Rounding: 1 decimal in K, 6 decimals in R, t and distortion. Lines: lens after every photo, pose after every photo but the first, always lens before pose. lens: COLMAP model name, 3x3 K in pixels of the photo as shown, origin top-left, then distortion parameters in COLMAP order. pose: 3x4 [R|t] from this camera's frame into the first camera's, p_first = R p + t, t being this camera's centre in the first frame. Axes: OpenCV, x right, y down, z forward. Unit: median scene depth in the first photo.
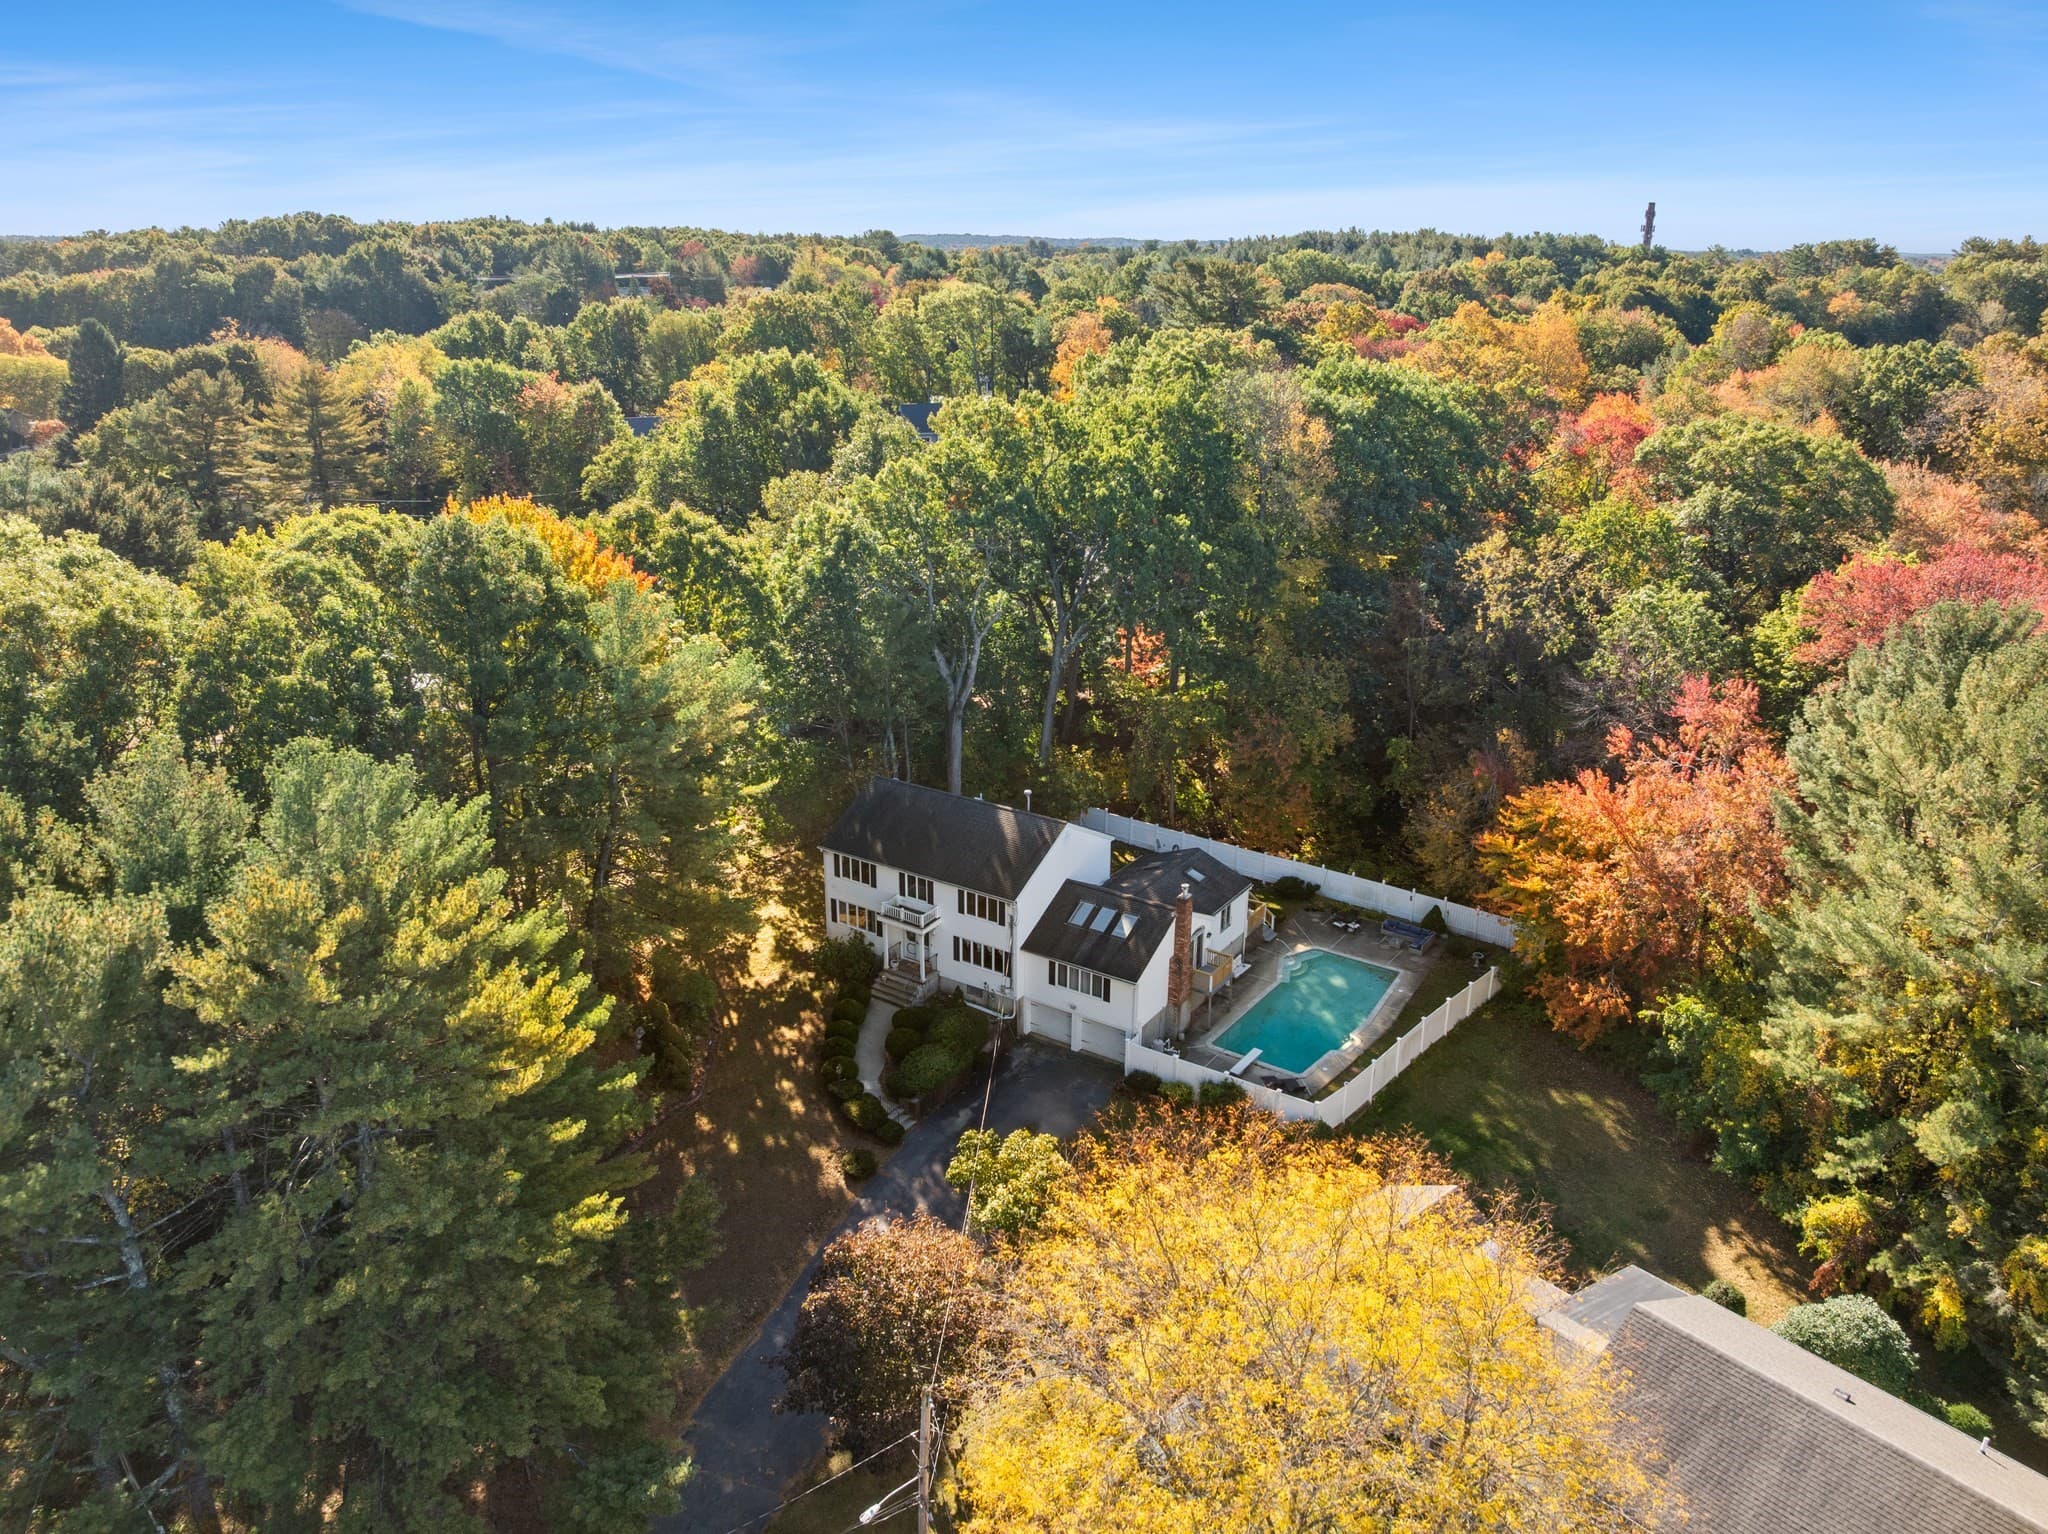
lens RADIAL K [[1527.4, 0, 1024.0], [0, 1527.4, 767.0], [0, 0, 1]] dist [-0.000417, 0.001972]
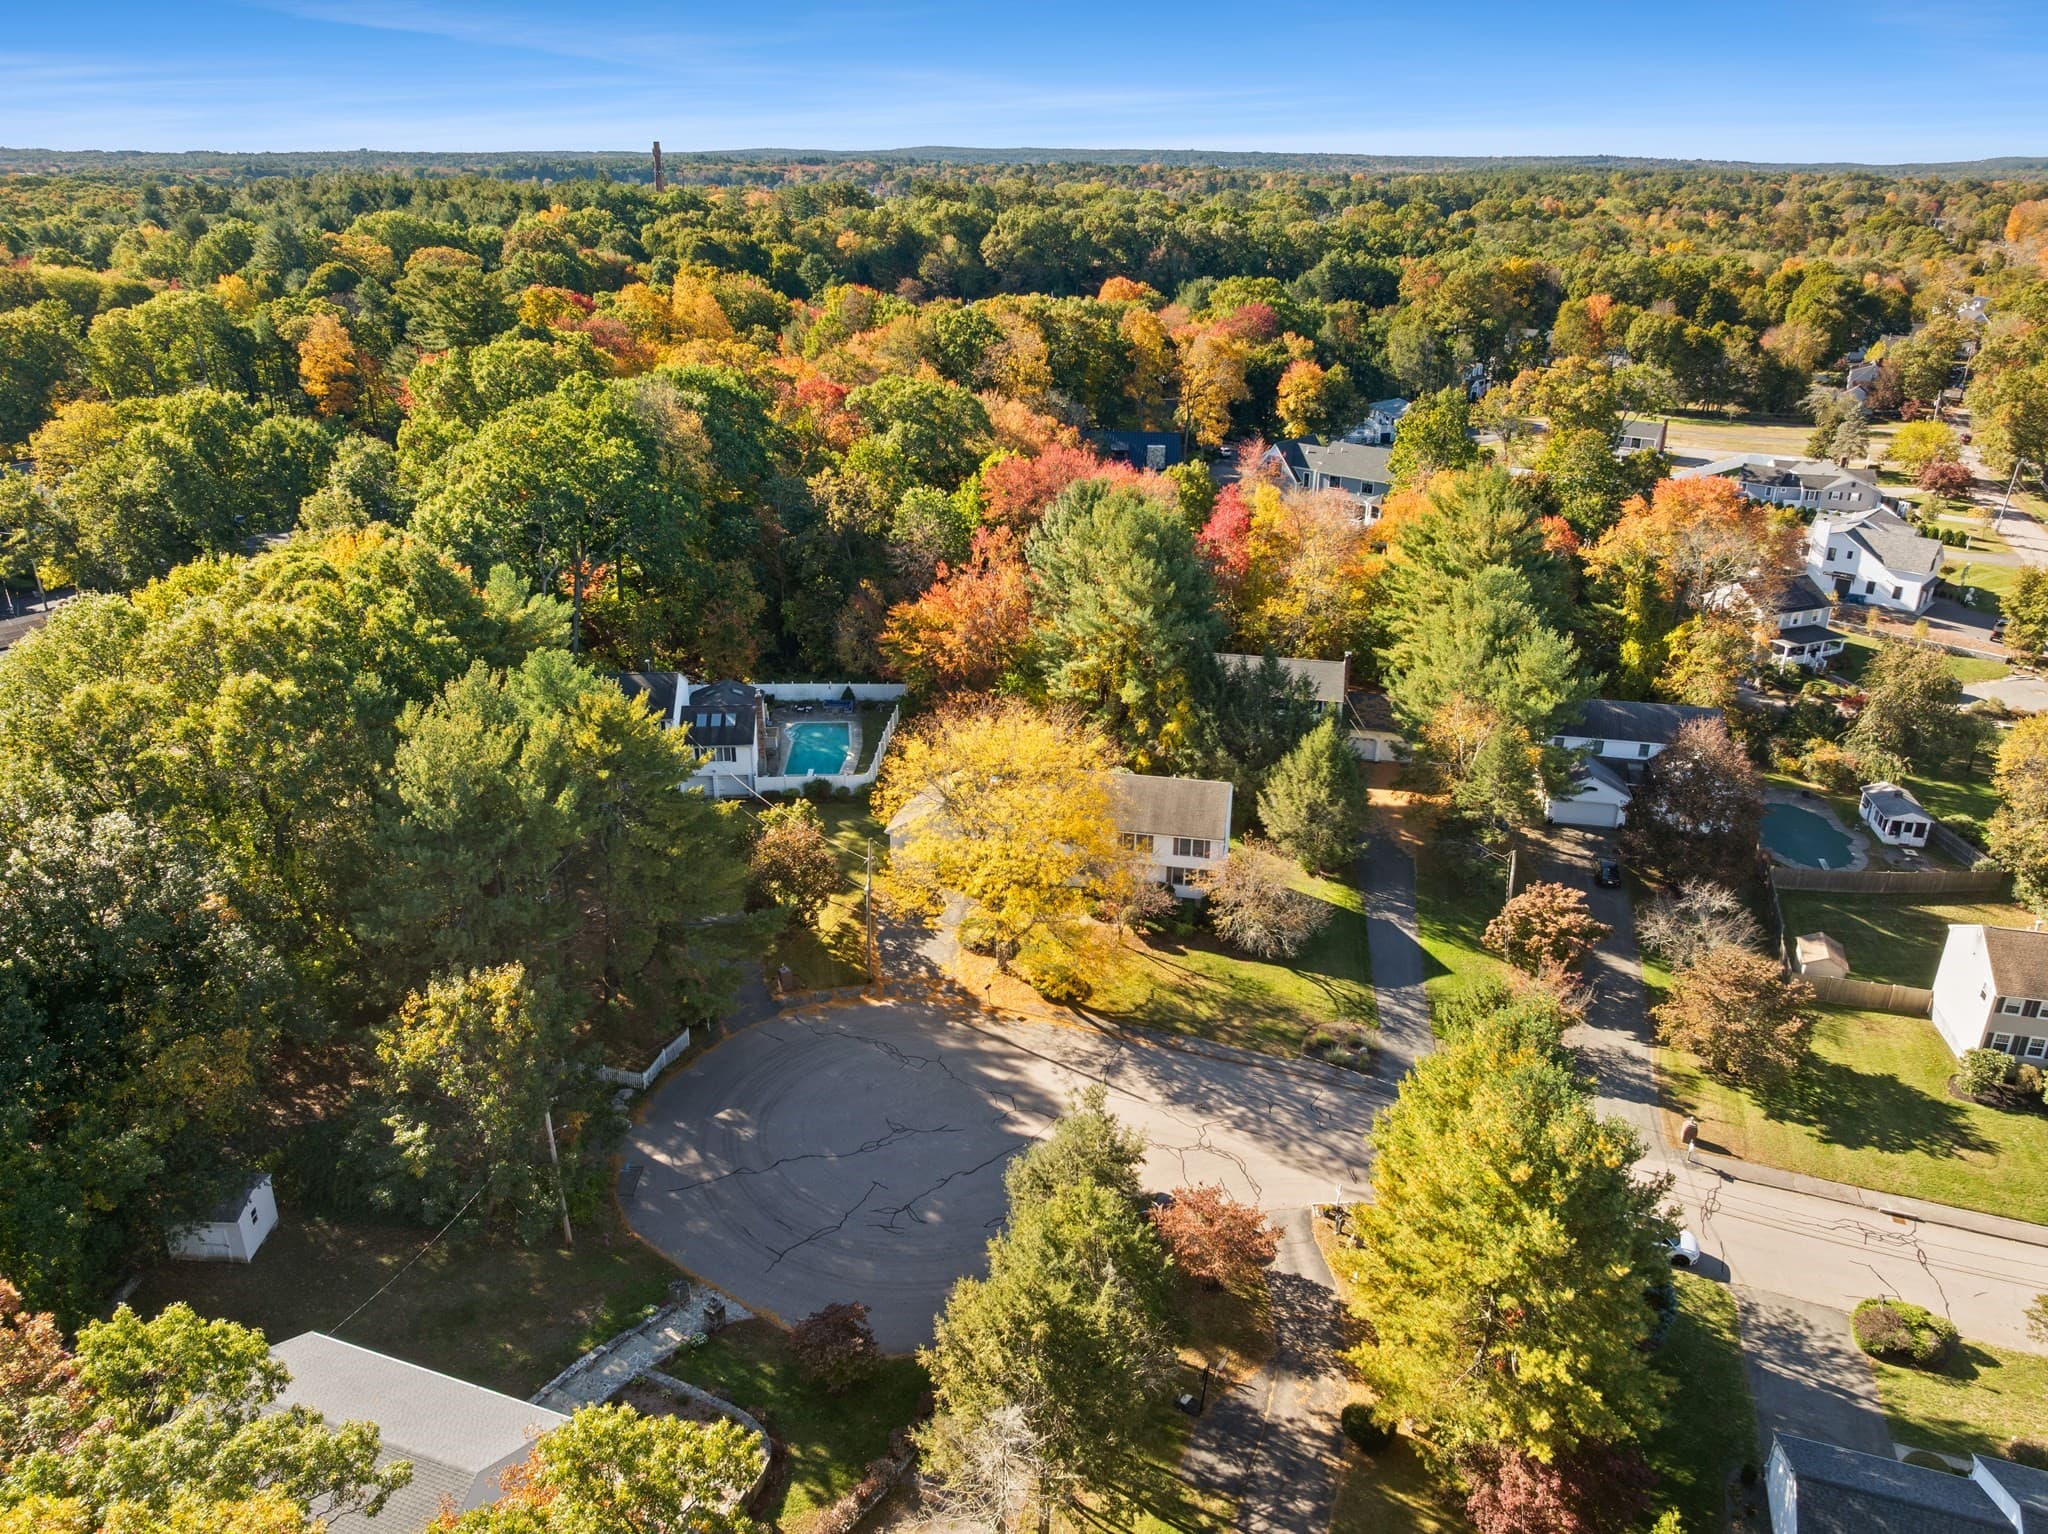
lens RADIAL K [[1527.4, 0, 1024.0], [0, 1527.4, 767.0], [0, 0, 1]] dist [-0.000417, 0.001972]
pose [[0.815328, -0.229316, 0.531653, -0.487377], [0.200273, 0.973242, 0.112653, 0.022028], [-0.543260, 0.014627, 0.839437, -0.545978]]
